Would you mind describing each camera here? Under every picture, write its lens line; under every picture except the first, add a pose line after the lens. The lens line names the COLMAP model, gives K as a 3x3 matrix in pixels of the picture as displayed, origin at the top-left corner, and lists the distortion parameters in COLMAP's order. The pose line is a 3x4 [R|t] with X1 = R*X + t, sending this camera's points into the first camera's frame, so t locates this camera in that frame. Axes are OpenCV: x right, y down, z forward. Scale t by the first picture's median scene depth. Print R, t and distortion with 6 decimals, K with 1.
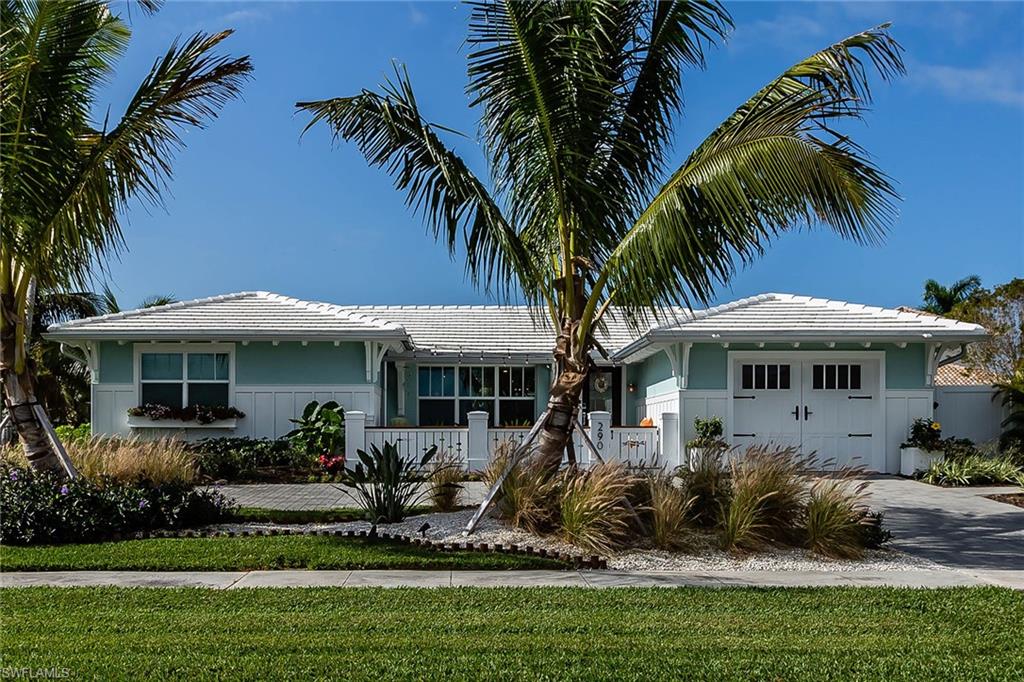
lens RADIAL K [[1098.7, 0, 508.3], [0, 1098.7, 378.0], [0, 0, 1]] dist [-0.010172, -0.002407]
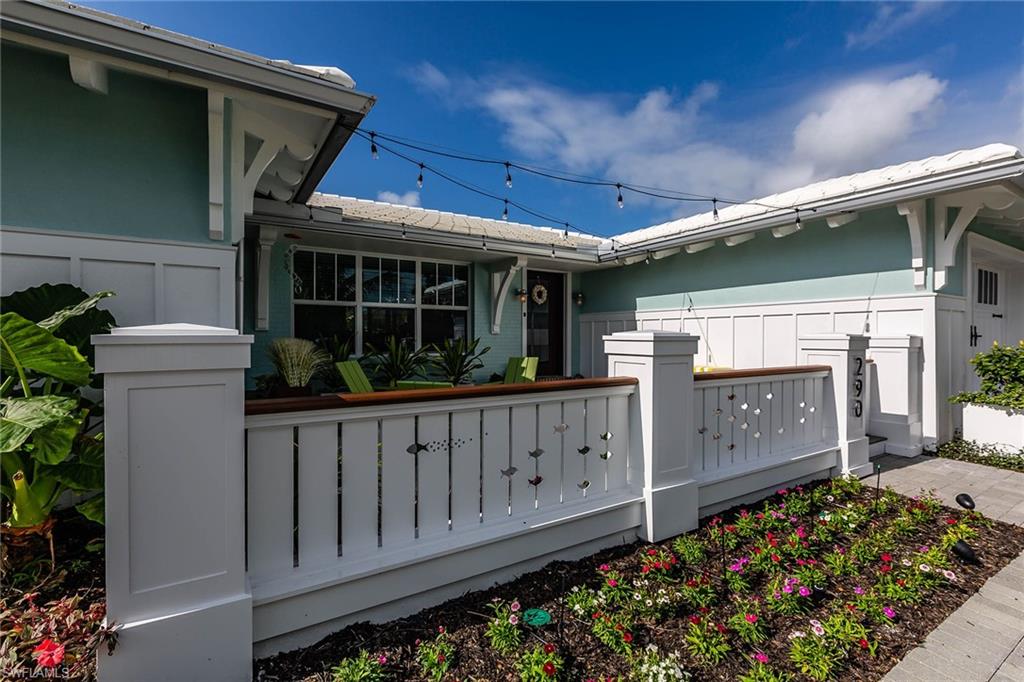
lens RADIAL K [[453.0, 0, 512.0], [0, 453.0, 341.0], [0, 0, 1]] dist [-0.000385, -0.000062]
pose [[0.865419, -0.003120, 0.501039, -0.119690], [-0.030899, 0.997745, 0.059583, 0.024765], [-0.500095, -0.067046, 0.863371, 0.840595]]
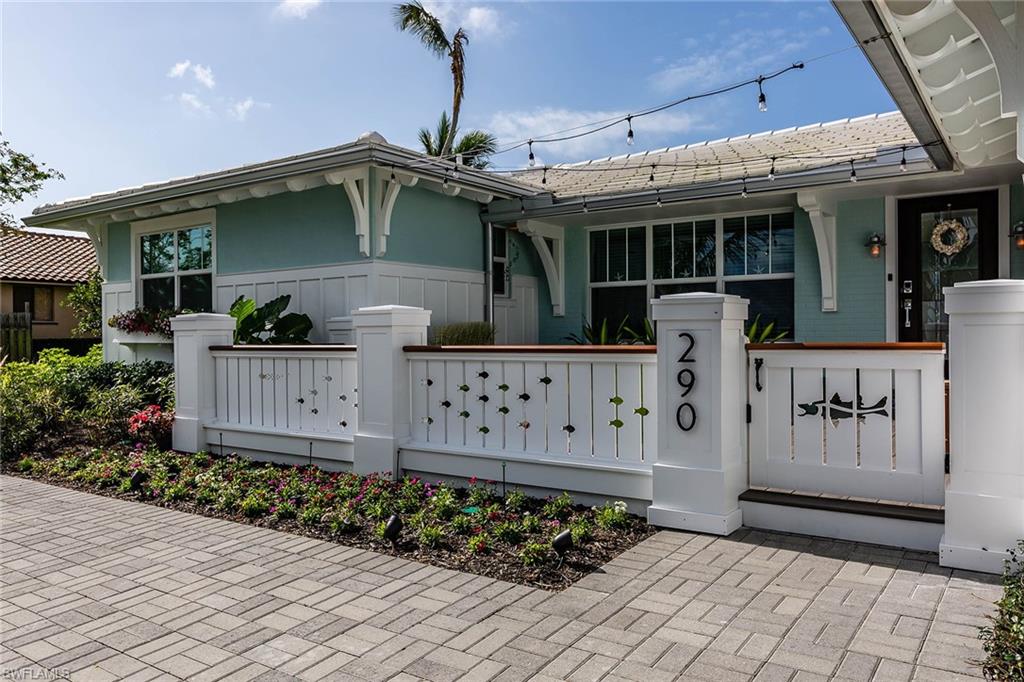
lens RADIAL K [[760.7, 0, 531.8], [0, 760.7, 340.4], [0, 0, 1]] dist [-0.003204, -0.001578]
pose [[0.807026, -0.003361, -0.590506, 0.152374], [0.043360, 0.997622, 0.053580, 0.028280], [0.588921, -0.068845, 0.805253, 0.761601]]
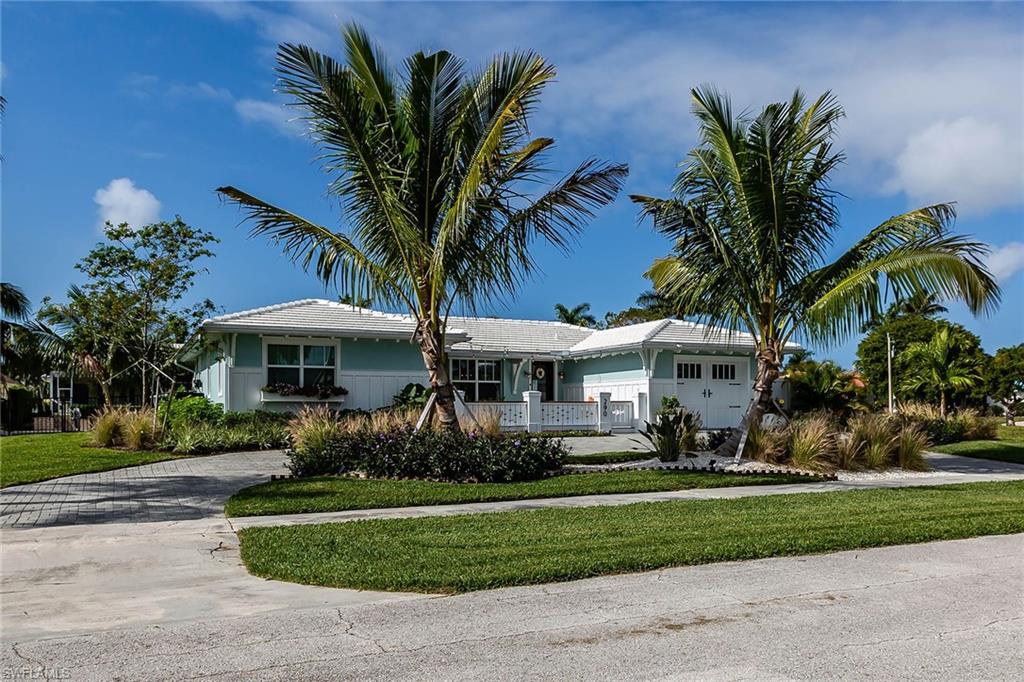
lens RADIAL K [[818.8, 0, 512.0], [0, 818.8, 341.0], [0, 0, 1]] dist [-0.002482, -0.000184]
pose [[0.920926, 0.031180, 0.388489, -0.450635], [-0.019348, 0.999223, -0.034333, 0.001164], [-0.389258, 0.024101, 0.920813, -0.013279]]
